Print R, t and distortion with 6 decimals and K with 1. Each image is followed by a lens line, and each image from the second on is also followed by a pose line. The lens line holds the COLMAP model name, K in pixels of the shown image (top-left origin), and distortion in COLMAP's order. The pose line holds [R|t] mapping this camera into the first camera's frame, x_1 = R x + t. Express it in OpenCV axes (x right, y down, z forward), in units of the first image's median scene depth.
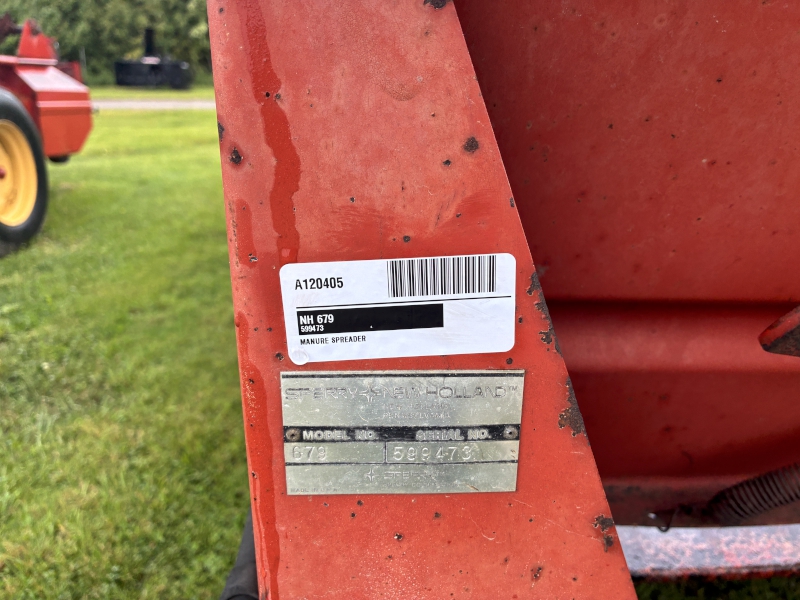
lens RADIAL K [[618.2, 0, 400.0], [0, 618.2, 300.0], [0, 0, 1]] dist [0.059847, -0.115707]
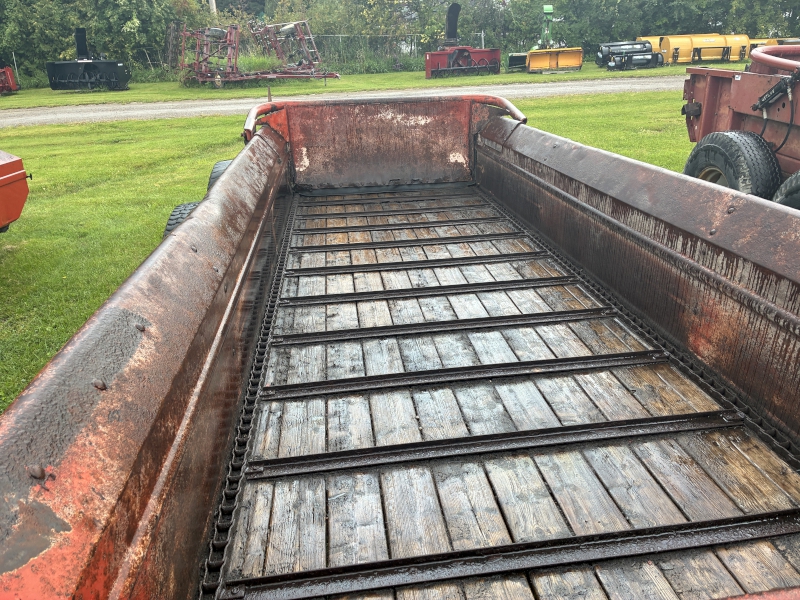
lens RADIAL K [[603.8, 0, 400.0], [0, 603.8, 300.0], [0, 0, 1]] dist [0.032463, -0.056589]
pose [[0.995468, -0.072165, 0.061936, 0.013463], [0.068638, 0.995995, 0.057301, -0.022100], [-0.065823, -0.052790, 0.996434, -0.019248]]
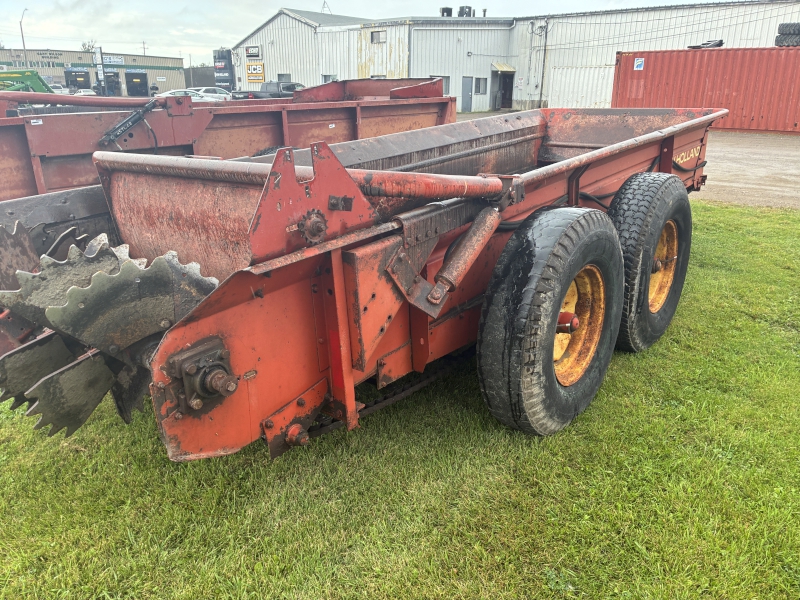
lens RADIAL K [[612.0, 0, 405.1], [0, 612.0, 279.5], [0, 0, 1]] dist [0.051264, -0.086276]
pose [[-0.756923, -0.186768, 0.626247, -0.066108], [0.244984, 0.807311, 0.536872, -0.105596], [-0.605847, 0.559791, -0.565317, 0.226349]]
